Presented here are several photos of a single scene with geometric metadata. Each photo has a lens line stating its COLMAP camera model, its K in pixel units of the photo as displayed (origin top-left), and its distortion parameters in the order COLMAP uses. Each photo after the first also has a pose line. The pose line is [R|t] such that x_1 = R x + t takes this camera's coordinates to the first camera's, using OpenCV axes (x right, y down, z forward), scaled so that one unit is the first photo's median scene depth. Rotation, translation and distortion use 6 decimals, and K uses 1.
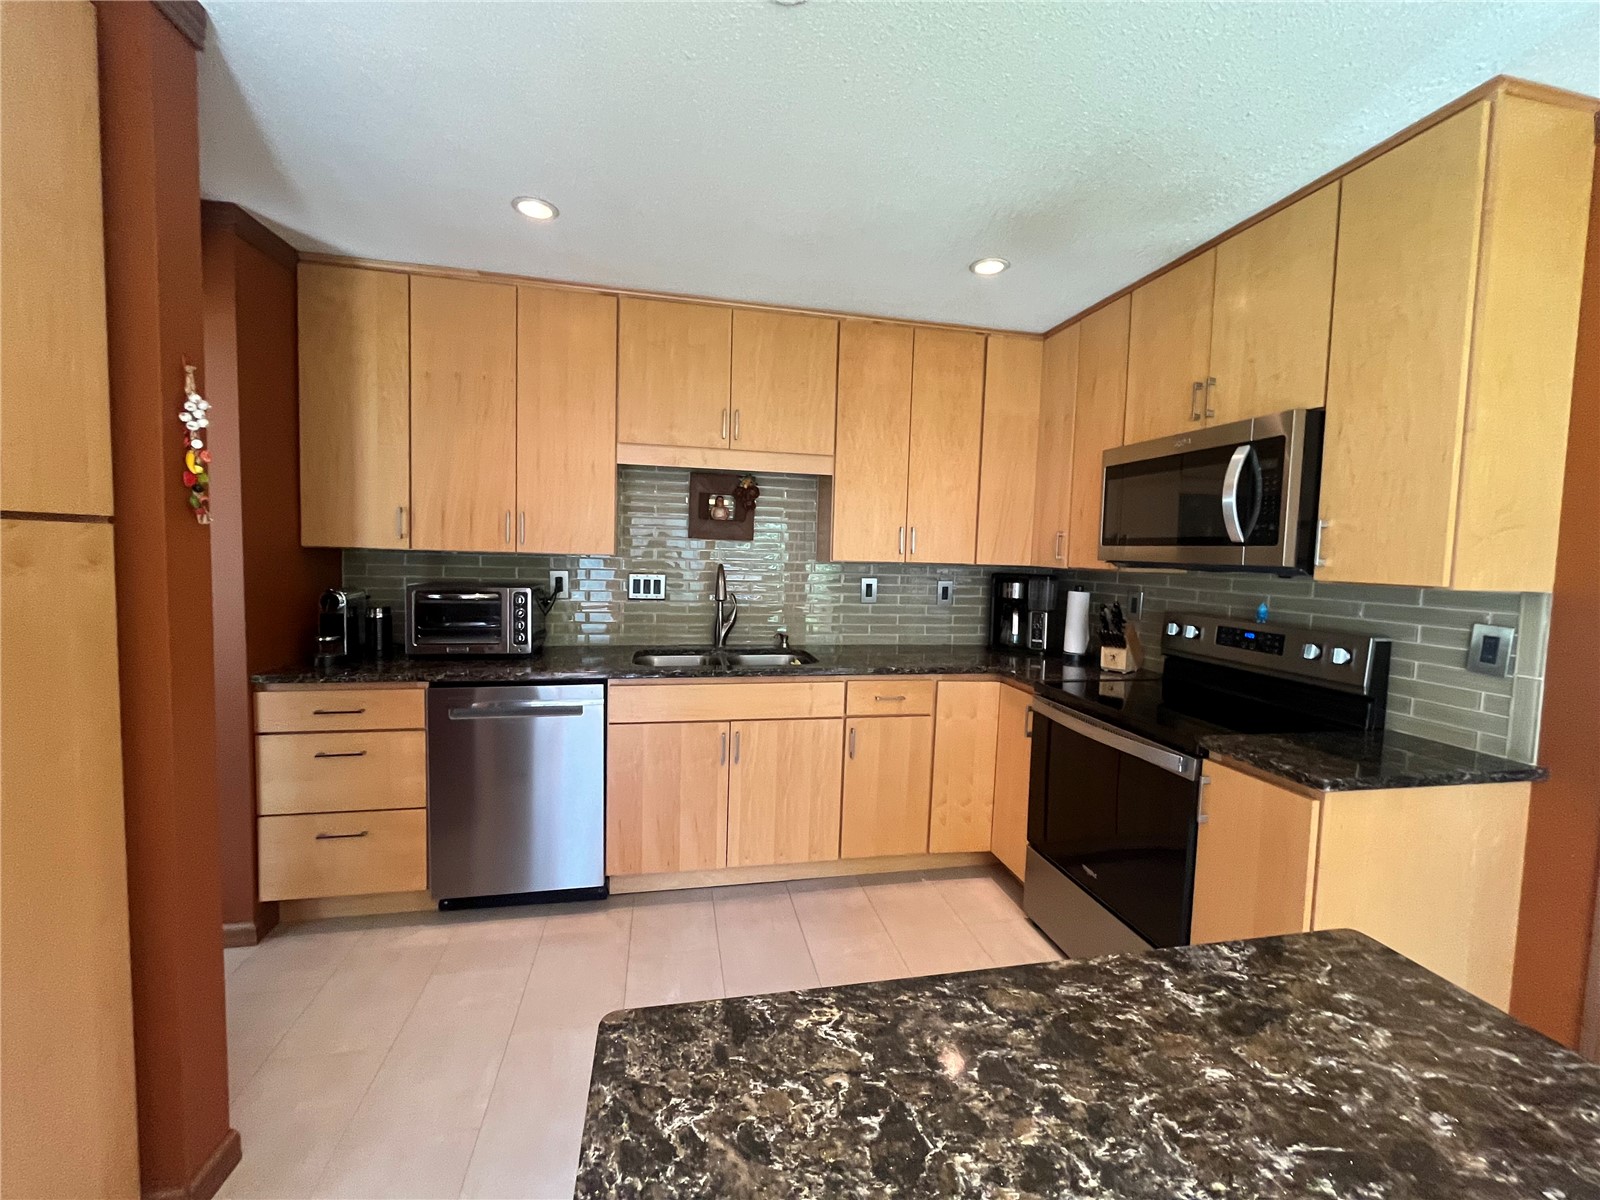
lens RADIAL K [[642.5, 0, 796.7], [0, 642.5, 590.7], [0, 0, 1]] dist [-0.003585, -0.000327]
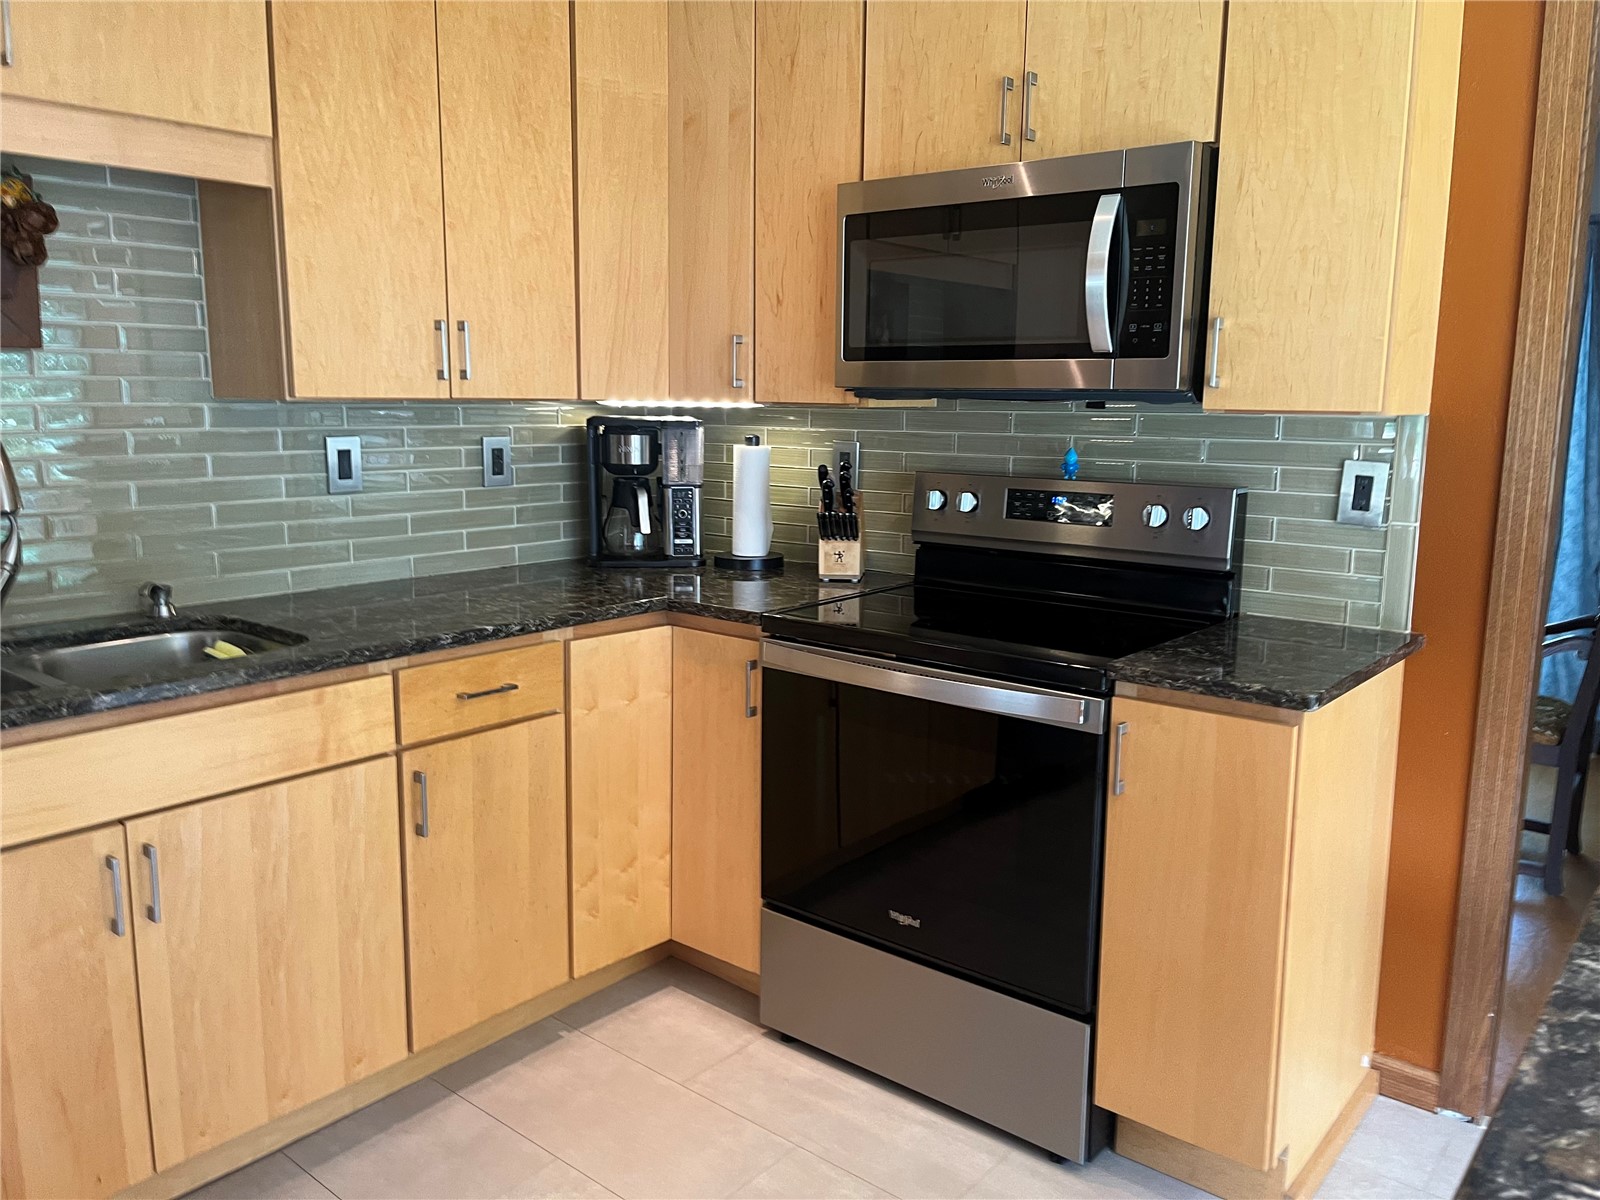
lens RADIAL K [[1217.3, 0, 808.6], [0, 1217.3, 591.7], [0, 0, 1]] dist [0.046132, -0.028213]
pose [[0.773478, -0.121920, 0.621986, -0.232669], [0.050532, 0.990063, 0.131230, -0.011203], [-0.631805, -0.070073, 0.771953, 0.176194]]
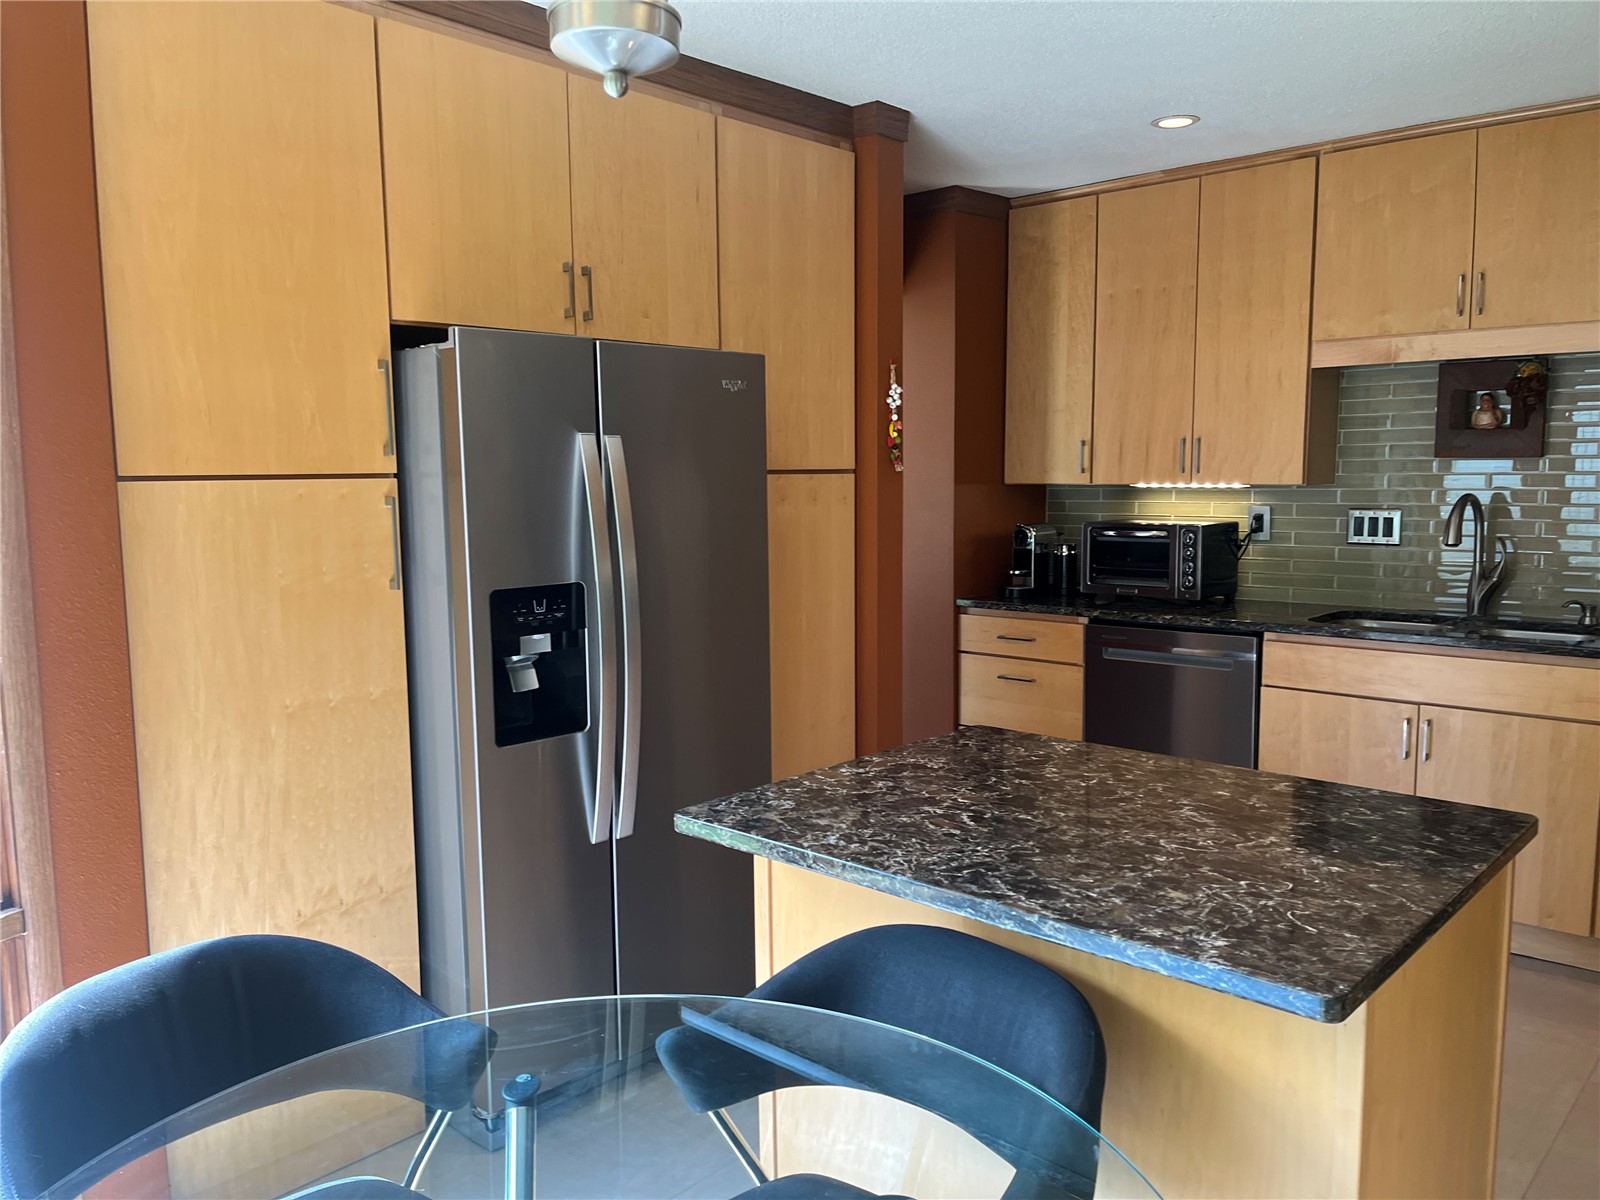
lens RADIAL K [[1217.3, 0, 801.6], [0, 1217.3, 598.9], [0, 0, 1]] dist [0.046132, -0.028213]
pose [[0.590106, 0.052033, -0.805648, 0.629134], [-0.025145, 0.998621, 0.046079, 0.033743], [0.806934, -0.006933, 0.590600, -0.431369]]
